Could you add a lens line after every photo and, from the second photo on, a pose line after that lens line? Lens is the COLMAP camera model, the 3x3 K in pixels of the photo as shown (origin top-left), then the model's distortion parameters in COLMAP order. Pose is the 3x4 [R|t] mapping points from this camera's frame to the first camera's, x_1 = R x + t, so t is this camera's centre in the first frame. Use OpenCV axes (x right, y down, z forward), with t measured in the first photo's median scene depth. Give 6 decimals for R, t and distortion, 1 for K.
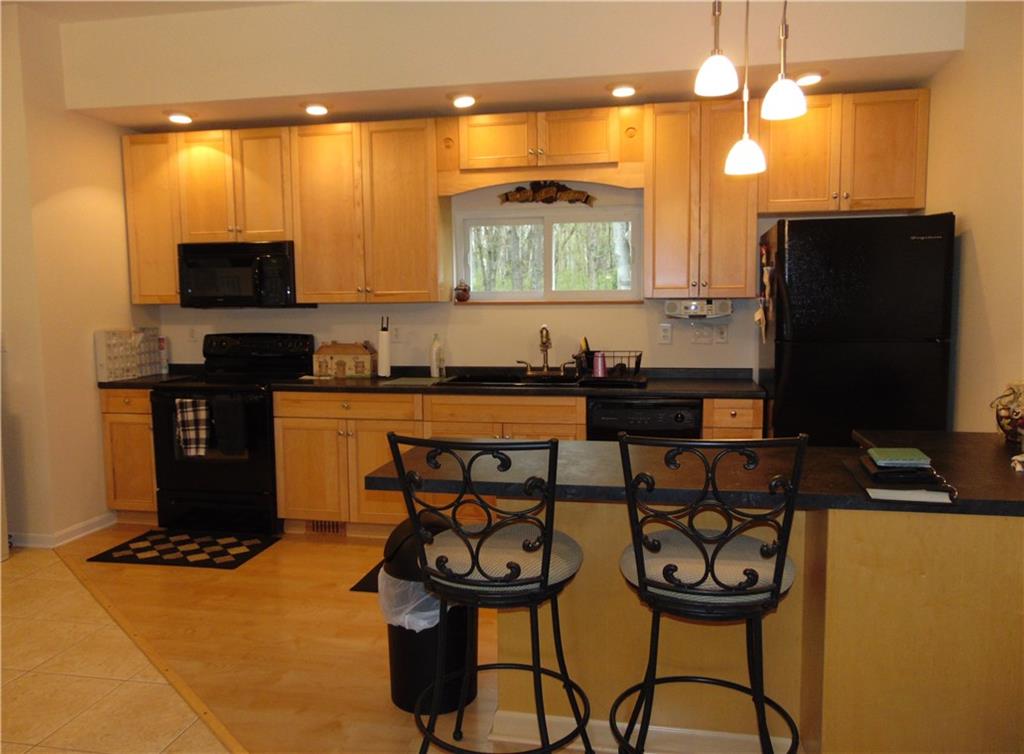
lens RADIAL K [[775.1, 0, 512.0], [0, 775.1, 377.0], [0, 0, 1]] dist [0.002447, 0.006223]
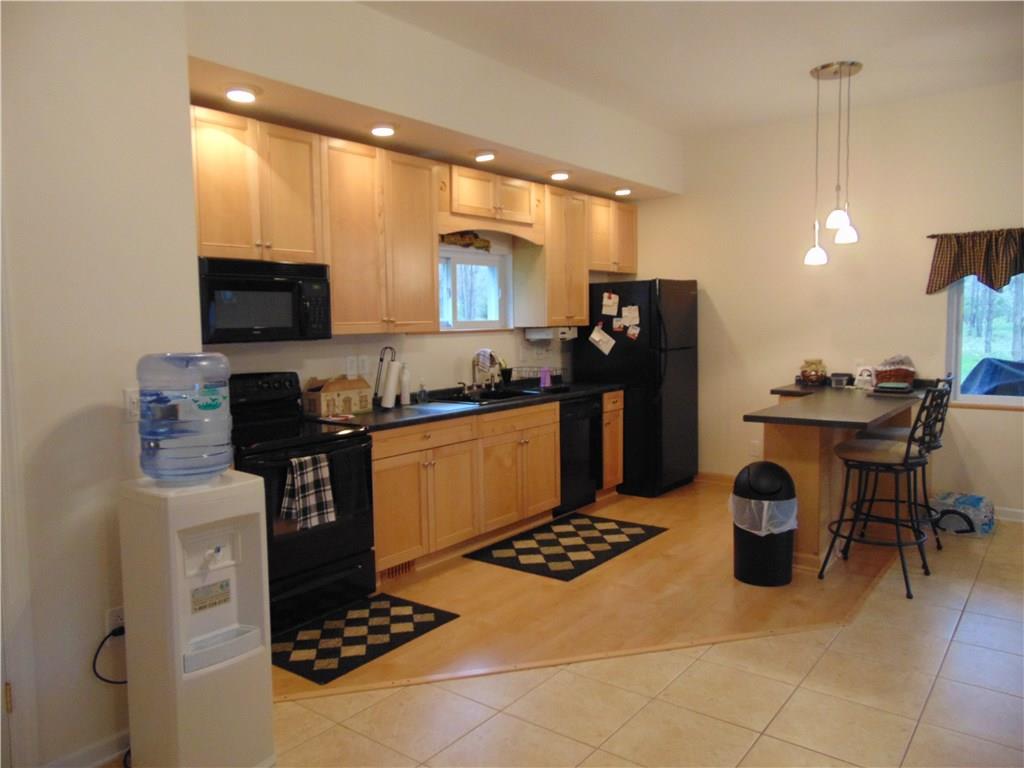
lens RADIAL K [[756.1, 0, 509.7], [0, 756.1, 386.3], [0, 0, 1]] dist [-0.037833, 0.058542]
pose [[0.434607, -0.077074, 0.897316, -1.011301], [0.101269, 0.994195, 0.036347, -0.050064], [-0.894909, 0.075074, 0.439889, 0.466319]]
